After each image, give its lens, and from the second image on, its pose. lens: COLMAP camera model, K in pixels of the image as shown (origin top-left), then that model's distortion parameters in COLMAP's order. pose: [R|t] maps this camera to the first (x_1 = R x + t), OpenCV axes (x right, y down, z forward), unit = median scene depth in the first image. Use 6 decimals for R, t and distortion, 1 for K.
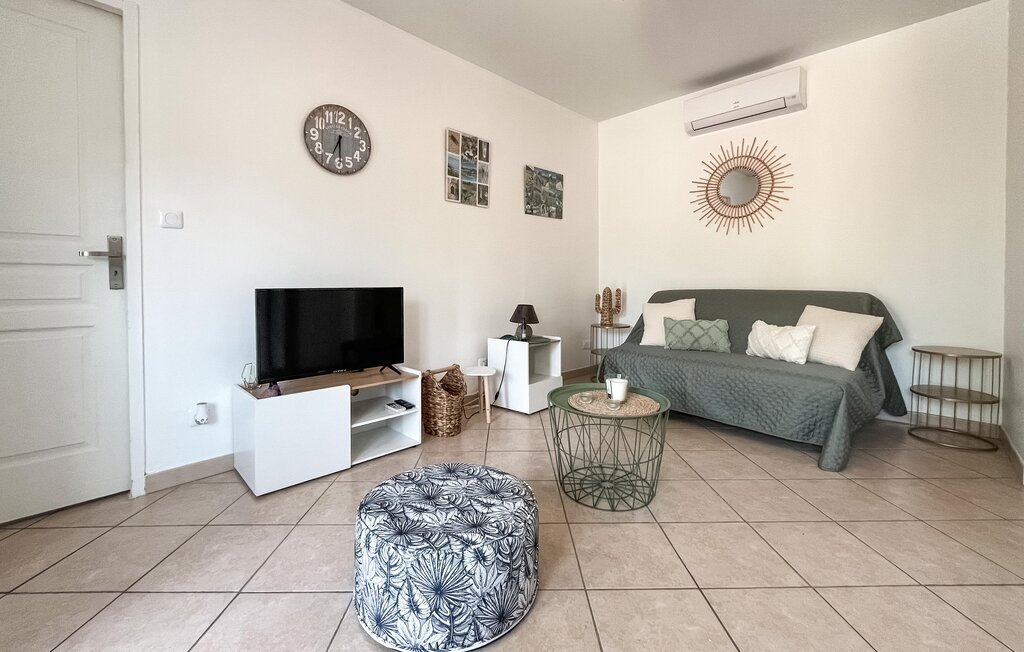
lens RADIAL K [[427.5, 0, 521.0], [0, 427.5, 294.5], [0, 0, 1]] dist [-0.004702, 0.000425]
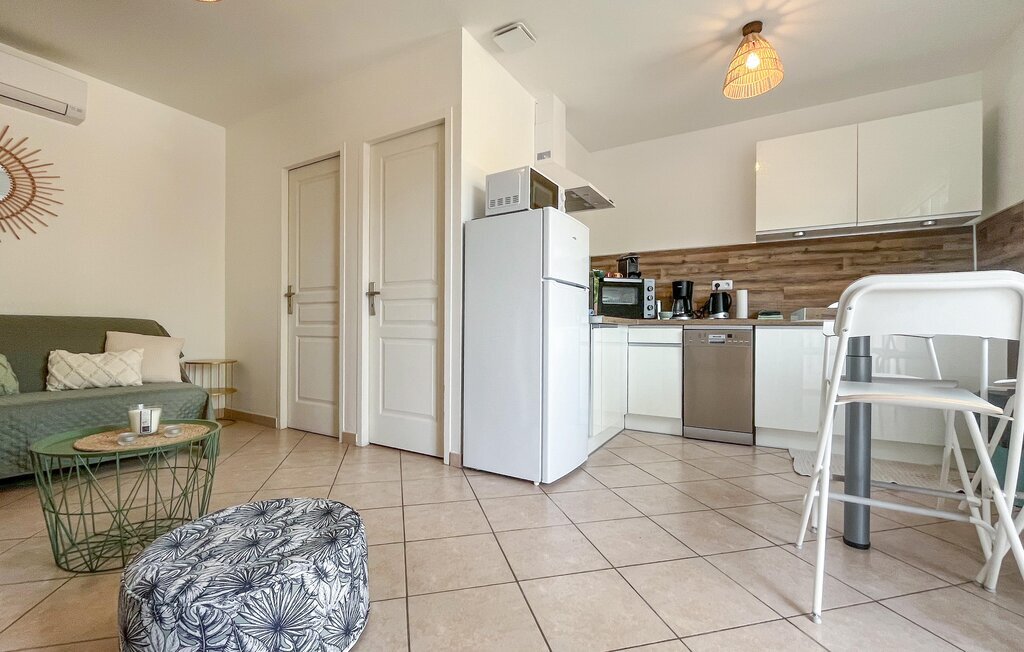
lens RADIAL K [[427.5, 0, 504.6], [0, 427.5, 331.8], [0, 0, 1]] dist [-0.004702, 0.000425]
pose [[-0.228166, -0.008234, 0.973587, -0.449907], [0.020812, 0.999695, 0.013332, 0.028339], [-0.973400, 0.023304, -0.227925, 0.286948]]
